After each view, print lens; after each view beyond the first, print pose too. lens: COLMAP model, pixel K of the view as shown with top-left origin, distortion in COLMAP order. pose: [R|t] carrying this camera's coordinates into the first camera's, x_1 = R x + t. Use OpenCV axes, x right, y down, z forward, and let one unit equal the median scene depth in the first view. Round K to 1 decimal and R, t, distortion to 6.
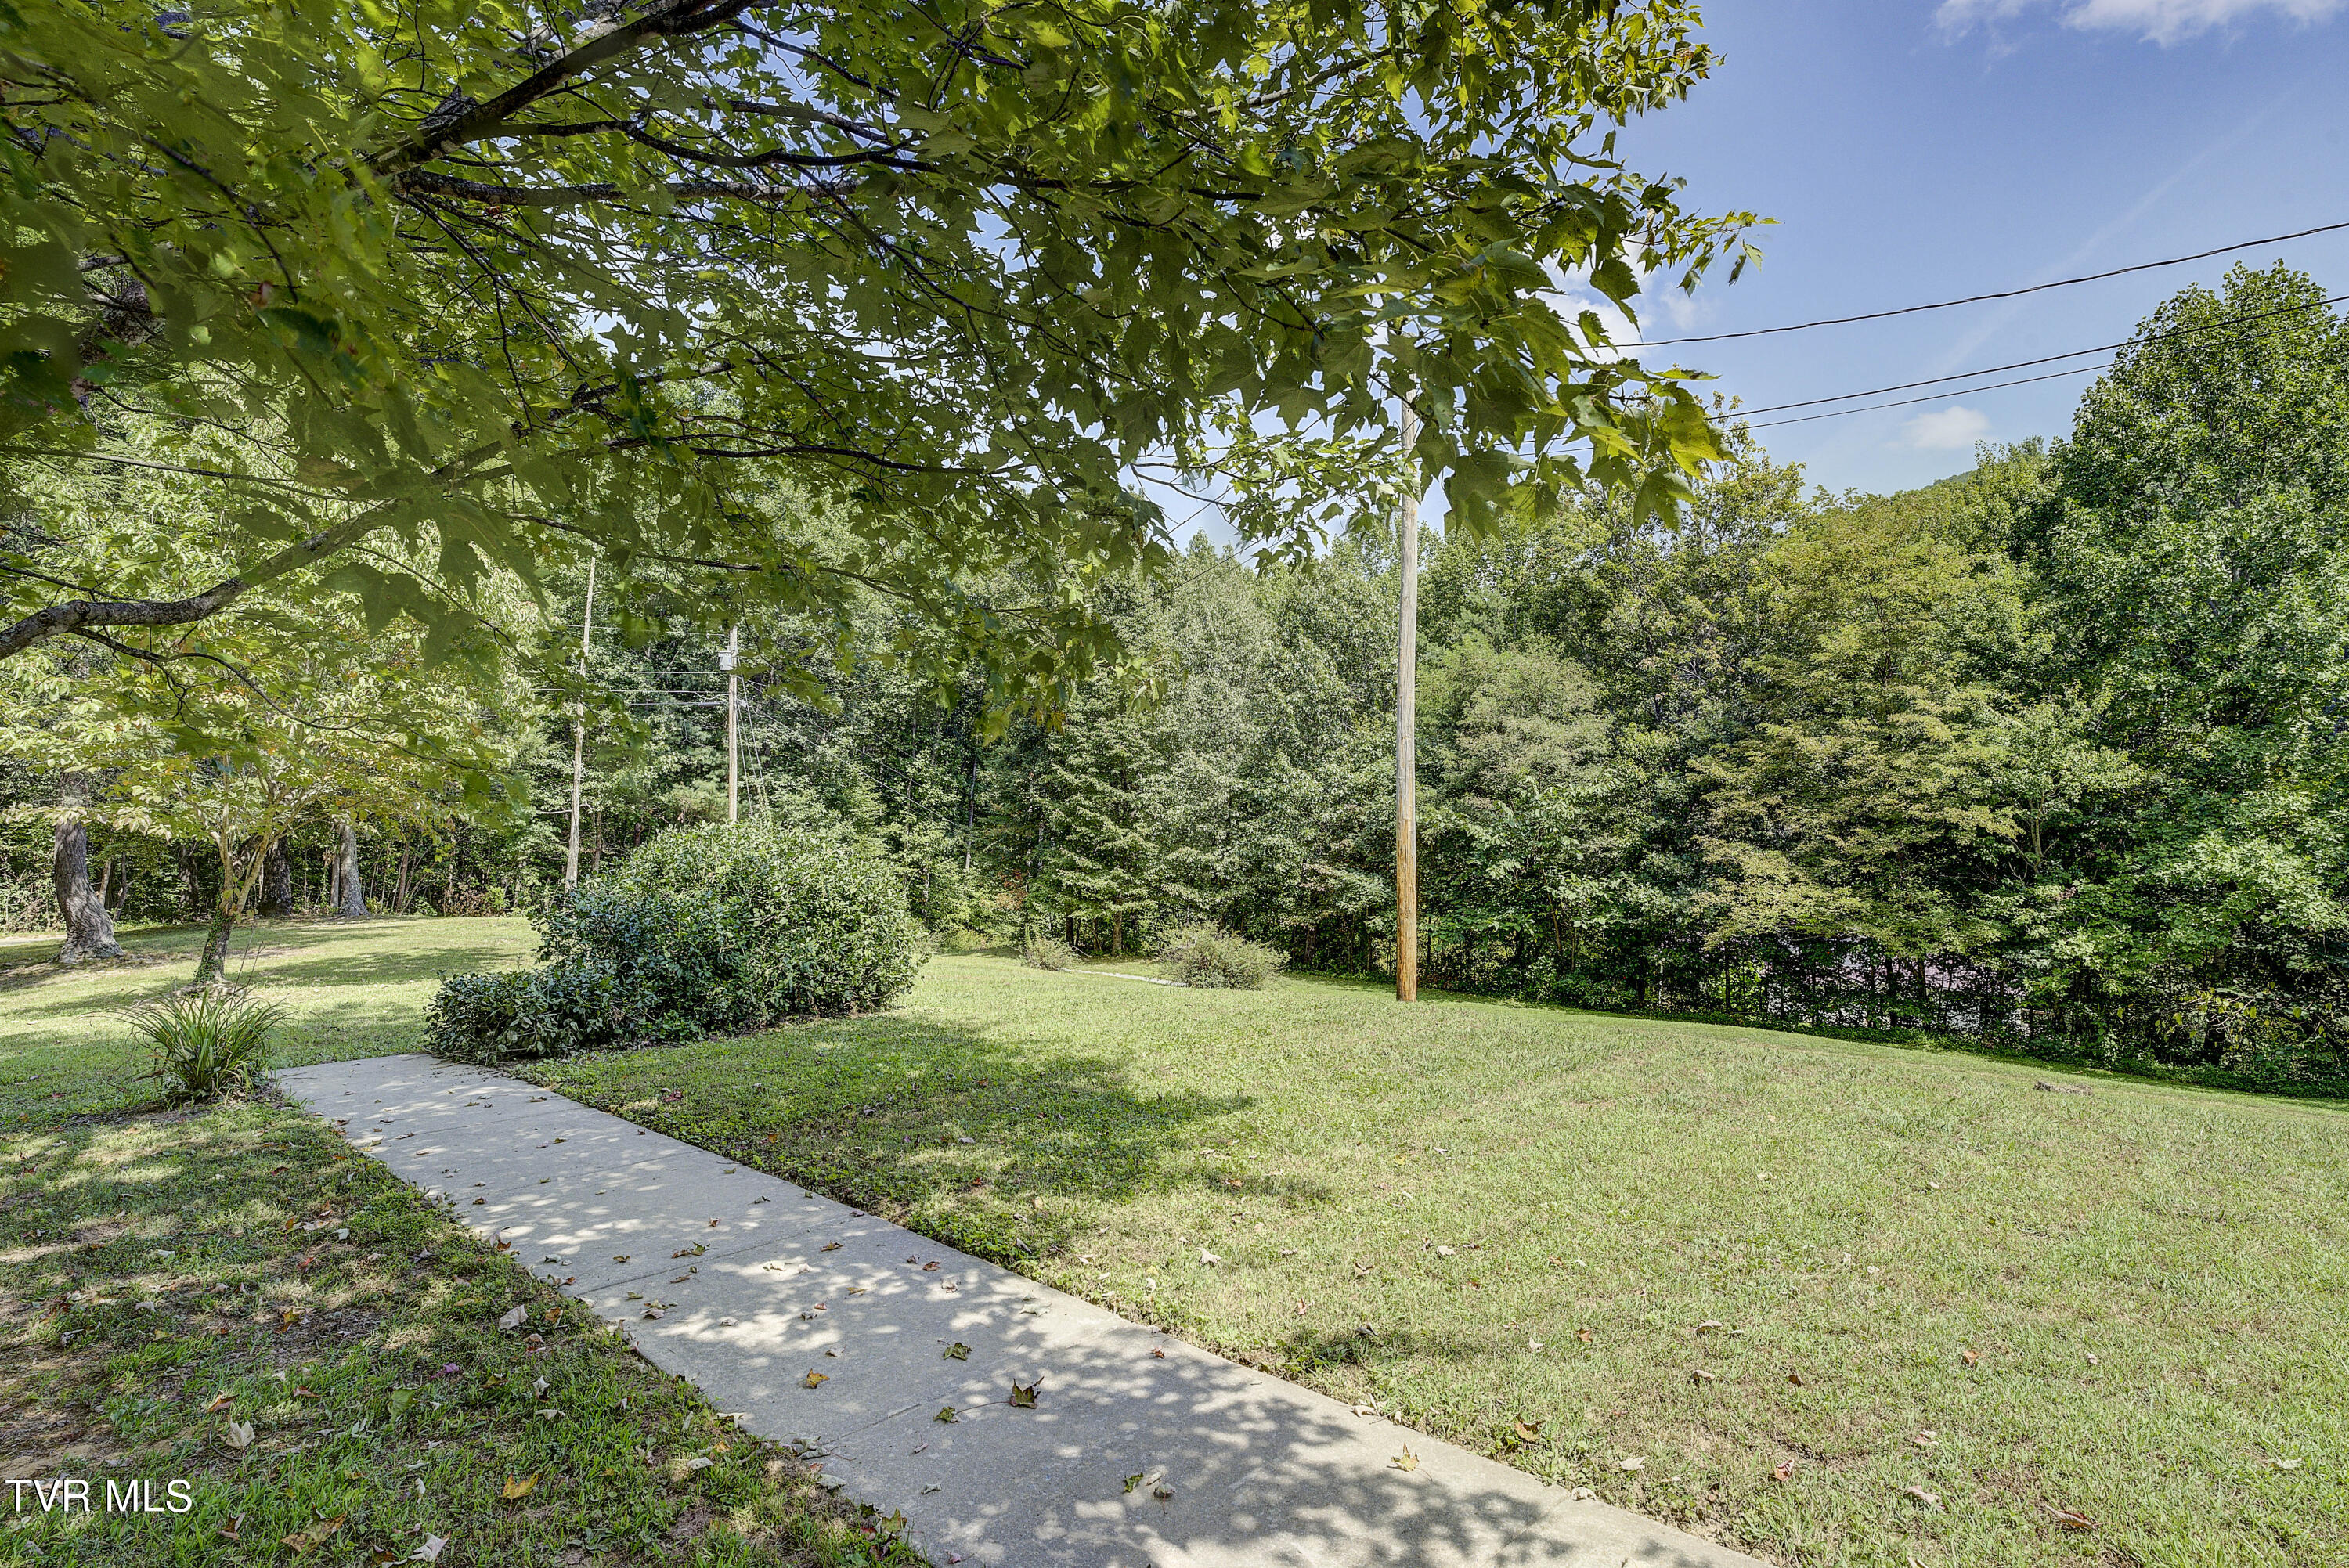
lens RADIAL K [[1226.9, 0, 1208.6], [0, 1226.9, 779.0], [0, 0, 1]] dist [-0.003354, -0.000143]
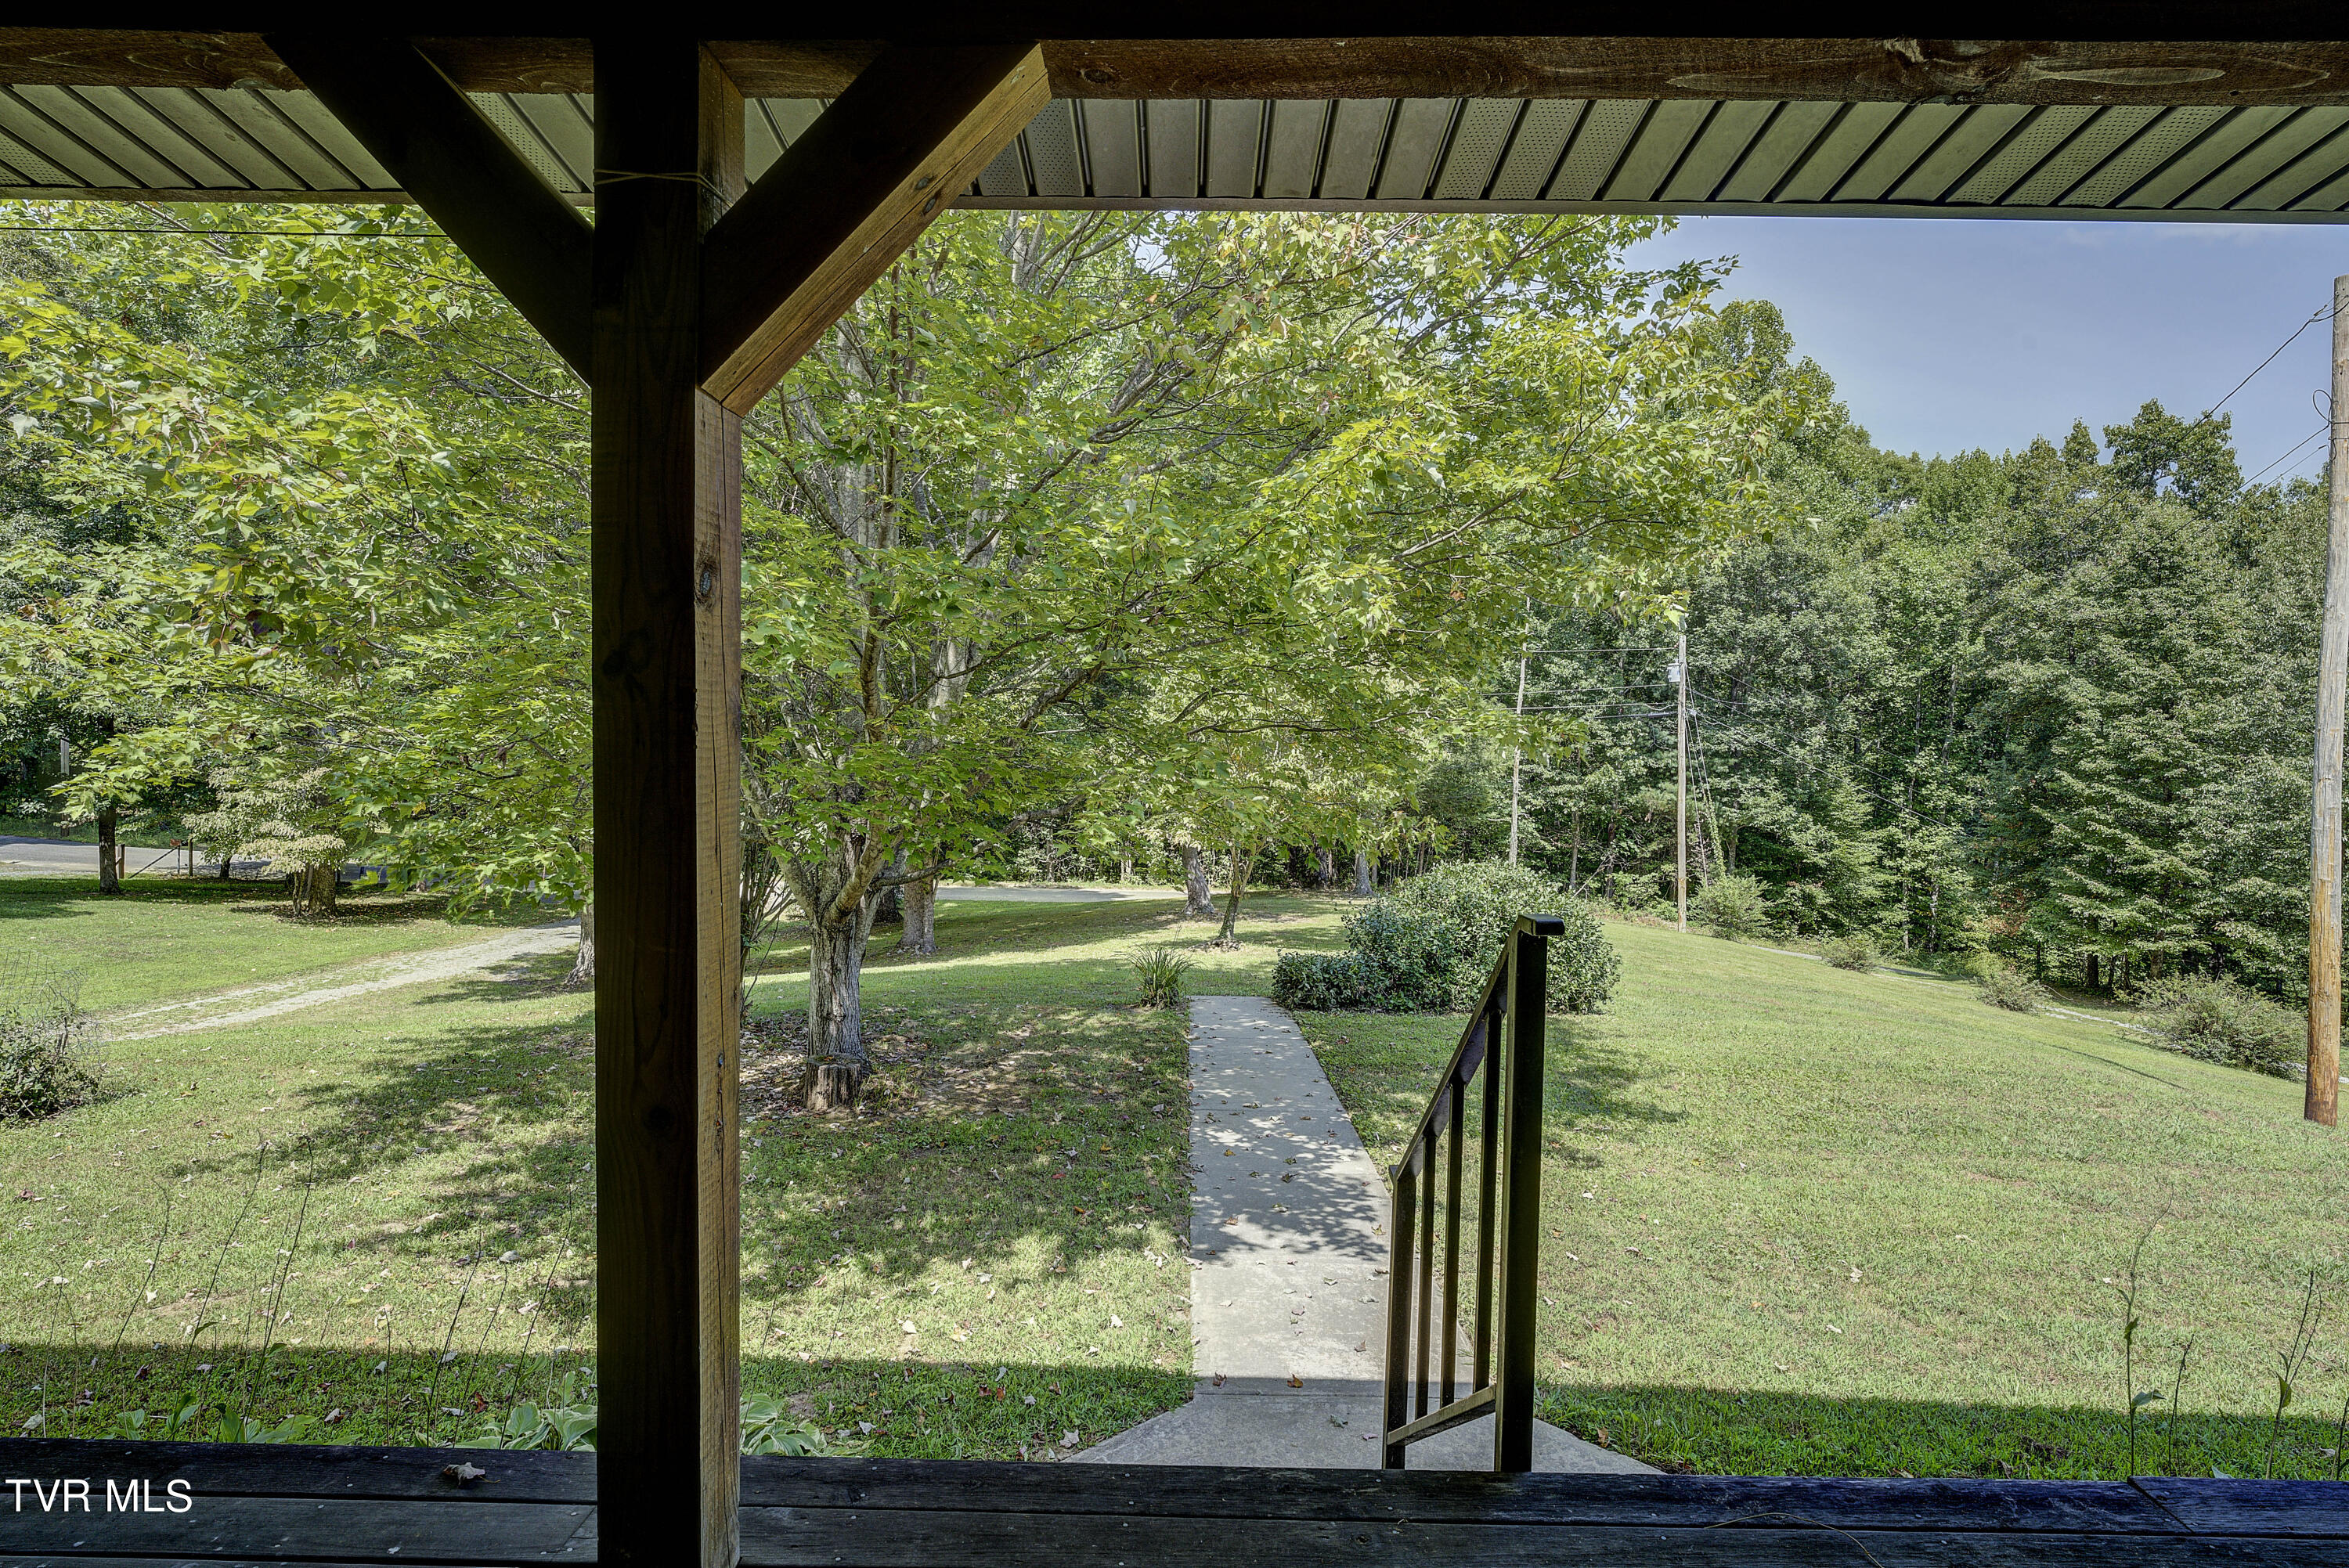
lens RADIAL K [[1211.8, 0, 1179.1], [0, 1211.8, 763.2], [0, 0, 1]] dist [-0.000653, -0.000163]
pose [[0.695886, -0.004468, -0.718139, 0.073265], [-0.001233, 0.999972, -0.007417, -0.013388], [0.718152, 0.006047, 0.695860, -0.039325]]
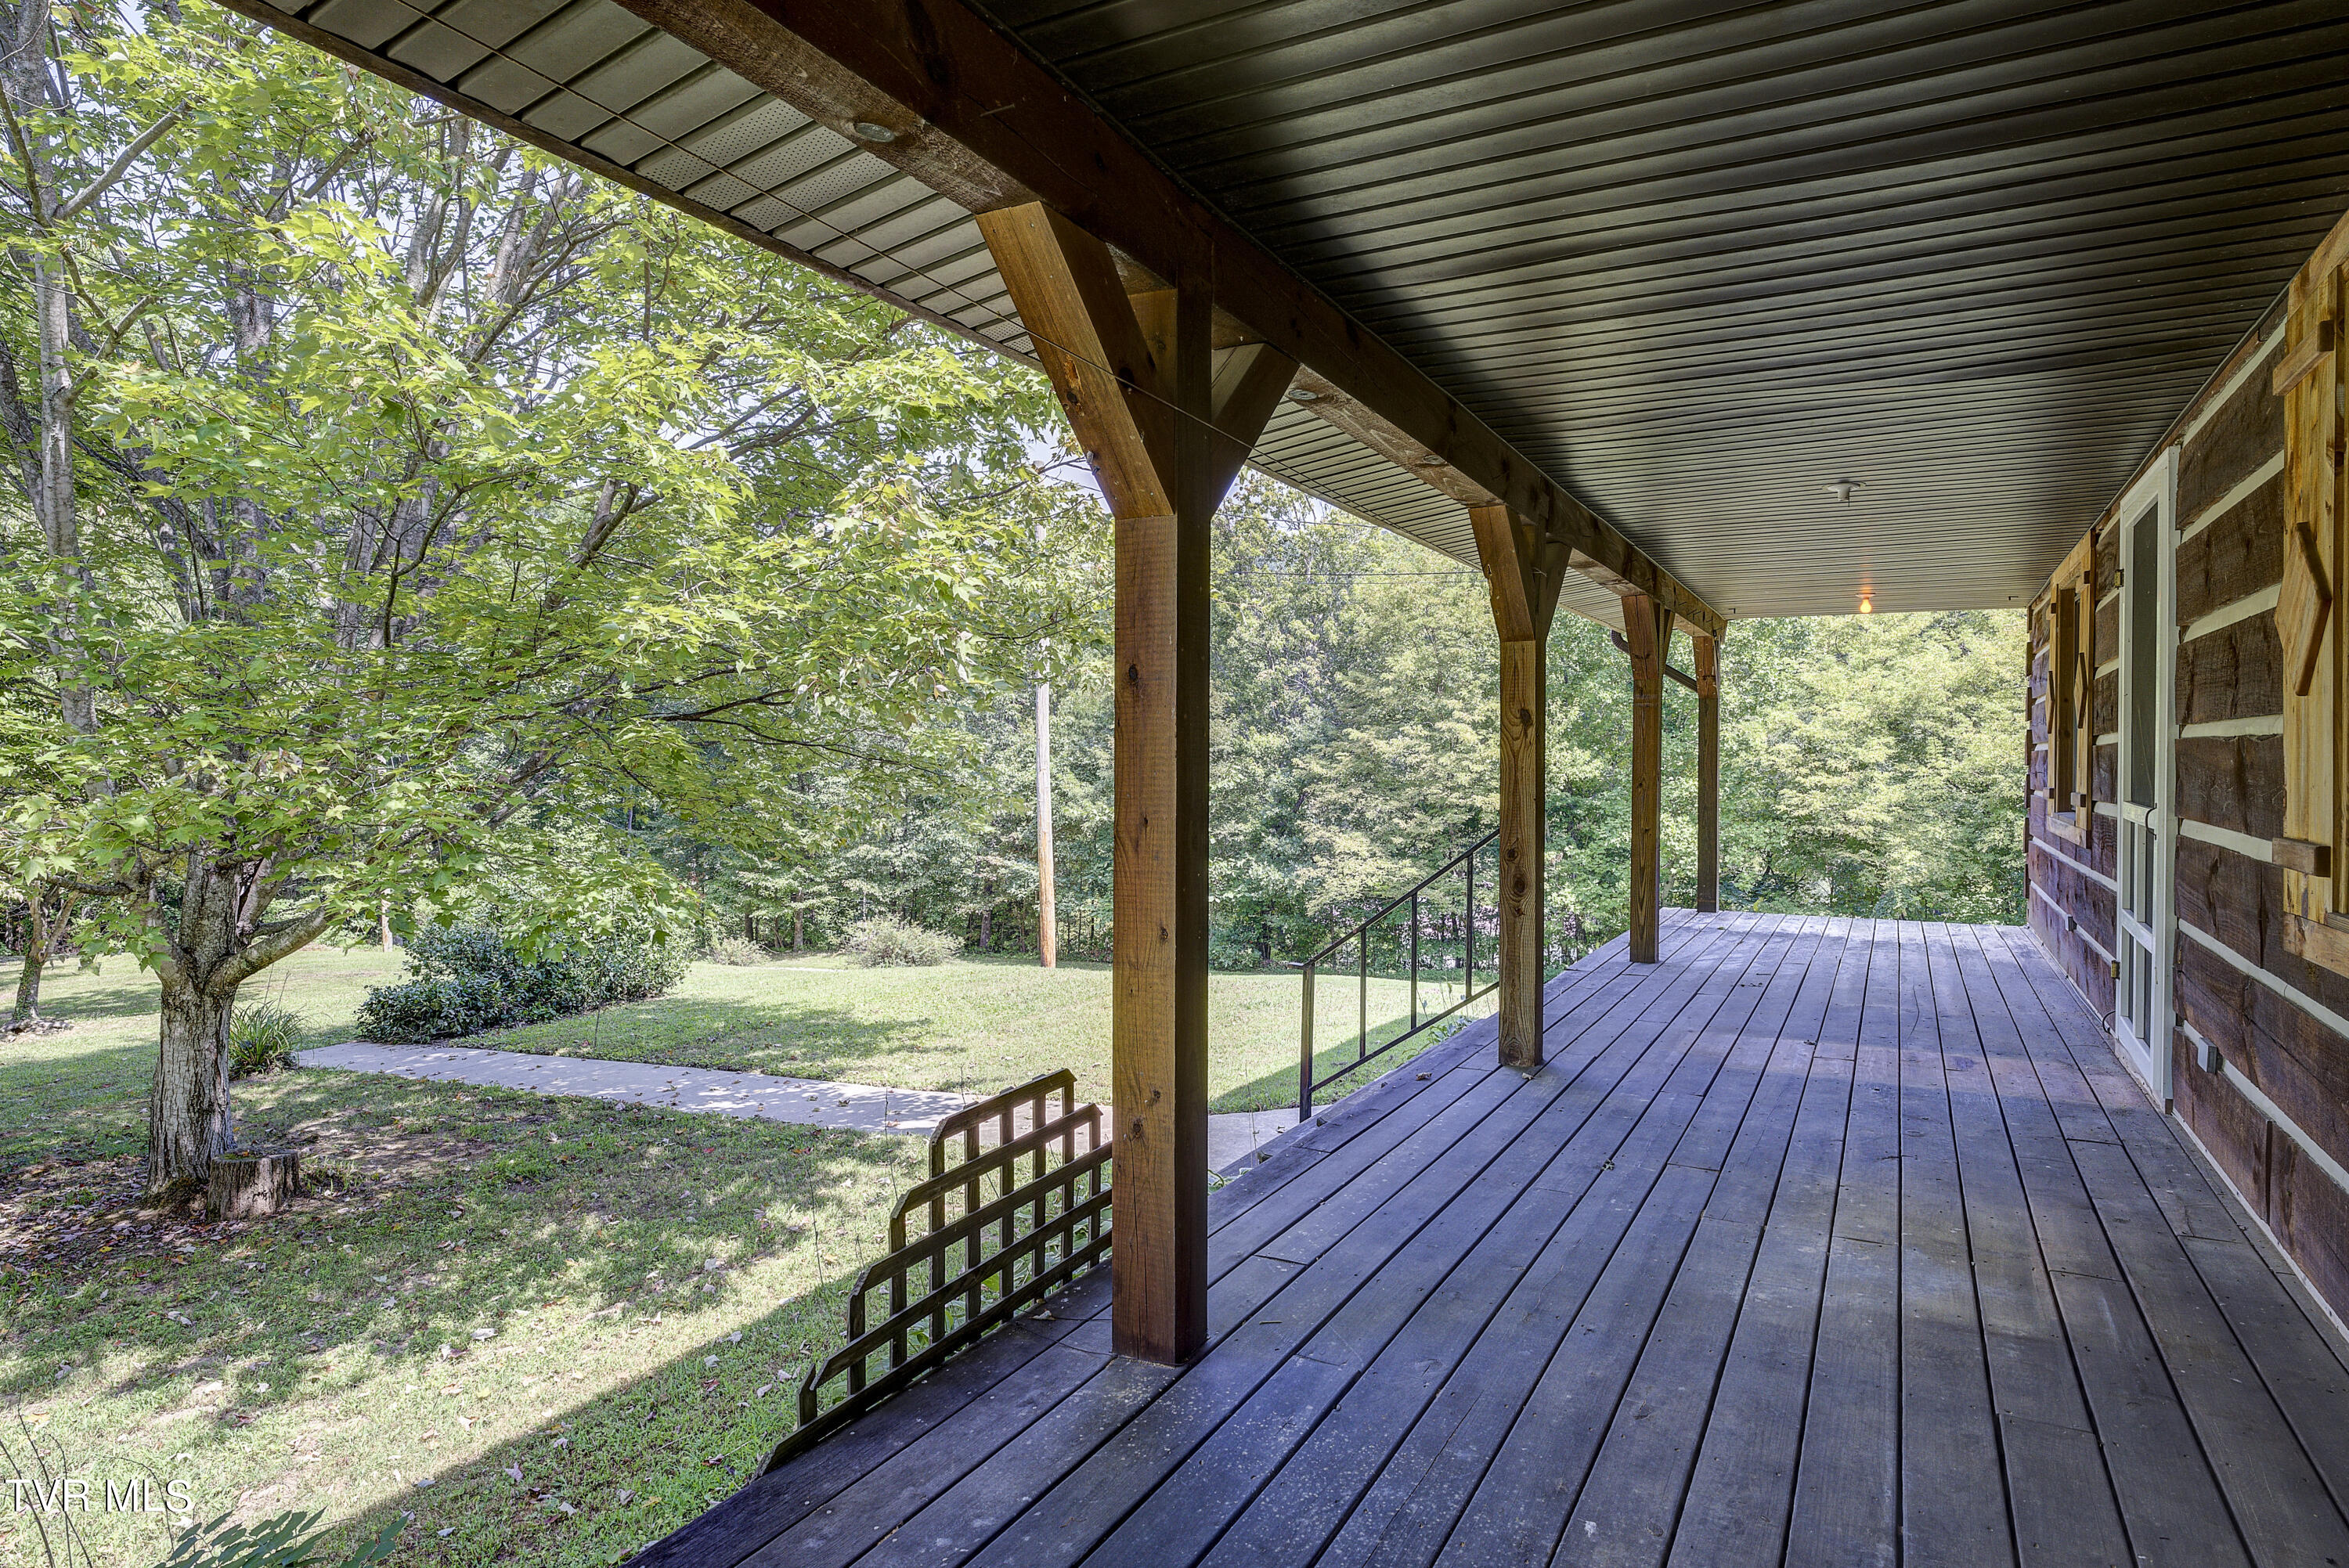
lens RADIAL K [[1211.8, 0, 1179.1], [0, 1211.8, 763.2], [0, 0, 1]] dist [-0.000653, -0.000163]
pose [[0.970930, -0.026690, 0.237871, -0.002669], [0.026523, 0.999641, 0.003901, -0.014872], [-0.237889, 0.002521, 0.971289, -0.106025]]
